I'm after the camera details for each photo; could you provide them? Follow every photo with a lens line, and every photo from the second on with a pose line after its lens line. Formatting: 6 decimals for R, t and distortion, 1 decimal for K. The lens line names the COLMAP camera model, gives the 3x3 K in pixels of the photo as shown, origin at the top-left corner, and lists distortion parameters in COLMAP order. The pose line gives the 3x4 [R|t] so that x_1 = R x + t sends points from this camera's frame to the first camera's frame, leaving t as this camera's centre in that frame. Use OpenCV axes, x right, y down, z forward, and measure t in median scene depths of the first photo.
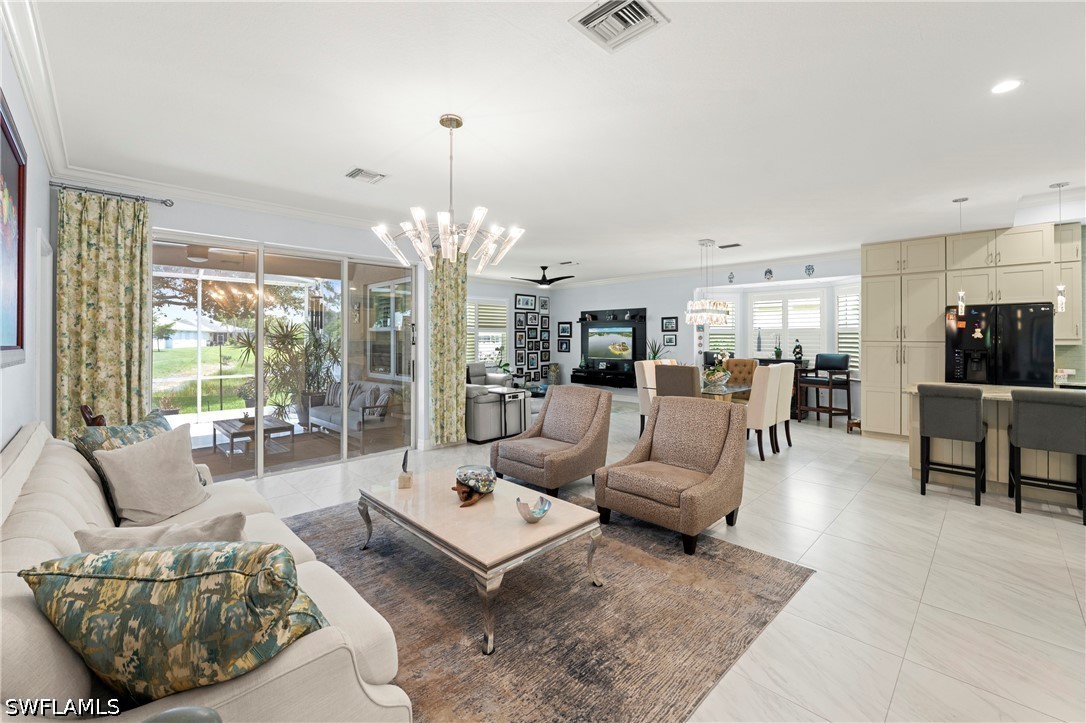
lens RADIAL K [[449.1, 0, 543.1], [0, 449.1, 330.3], [0, 0, 1]] dist [-0.012595, 0.001460]
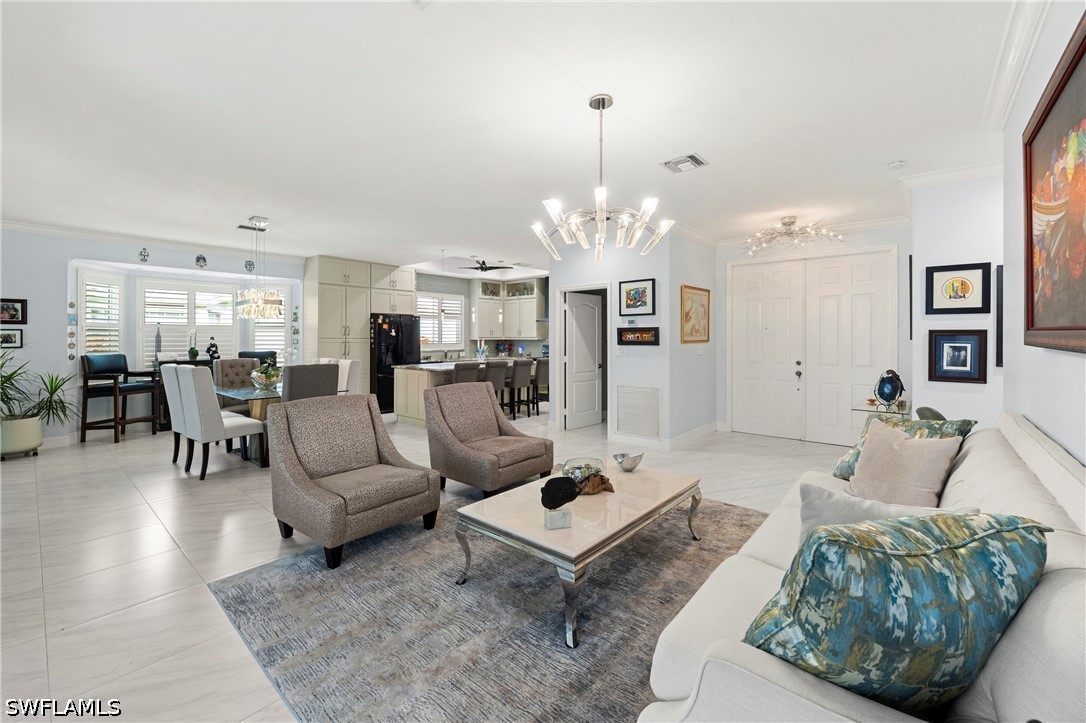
lens RADIAL K [[449.1, 0, 545.0], [0, 449.1, 338.4], [0, 0, 1]] dist [-0.012595, 0.001460]
pose [[-0.082505, 0.000446, 0.996591, -0.369223], [-0.014719, 0.999890, -0.001666, 0.013408], [-0.996482, -0.014806, -0.082489, 0.375299]]
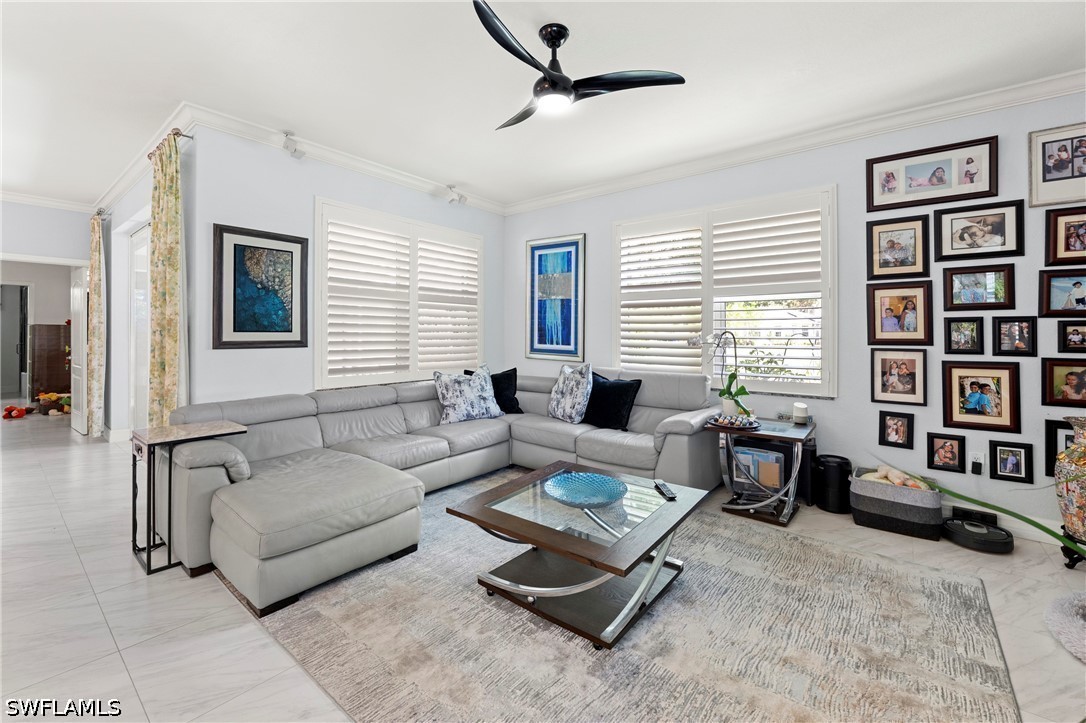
lens RADIAL K [[449.1, 0, 547.7], [0, 449.1, 328.8], [0, 0, 1]] dist [-0.012595, 0.001460]
pose [[0.119707, -0.009797, -0.992761, 0.259781], [0.014203, 0.999866, -0.008155, 0.037468], [0.992708, -0.013124, 0.119830, 0.949435]]
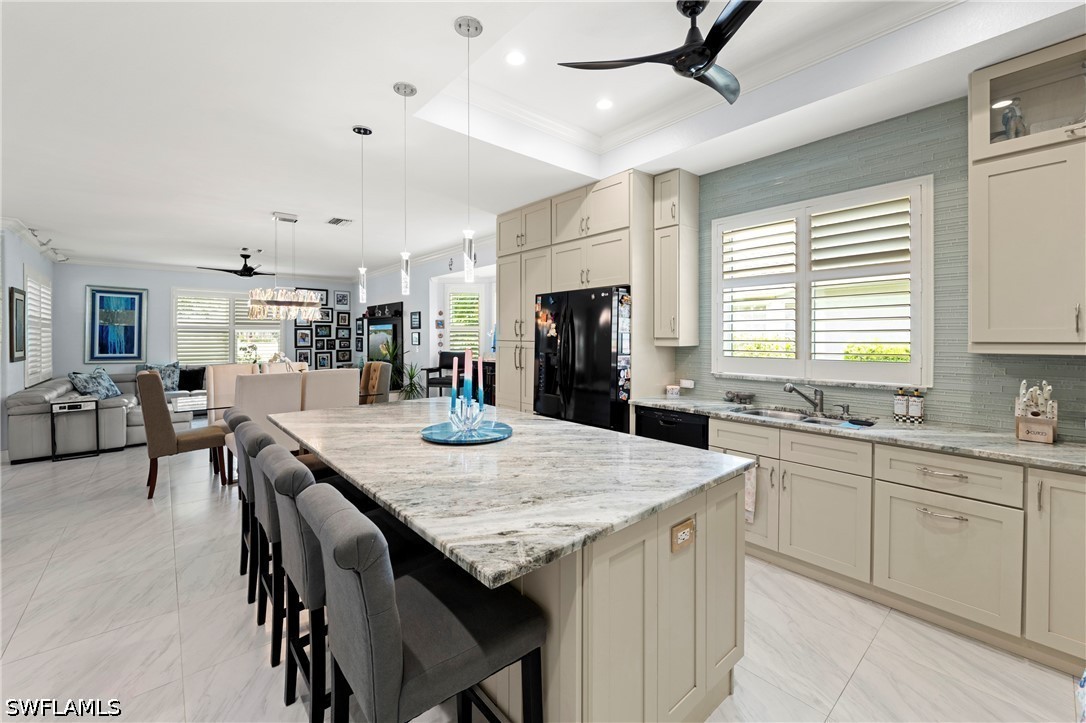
lens RADIAL K [[449.1, 0, 543.8], [0, 449.1, 335.5], [0, 0, 1]] dist [-0.012595, 0.001460]
pose [[0.997876, -0.001329, -0.065134, 0.626223], [0.002454, 0.999849, 0.017198, 0.001777], [0.065101, -0.017321, 0.997728, 0.168417]]
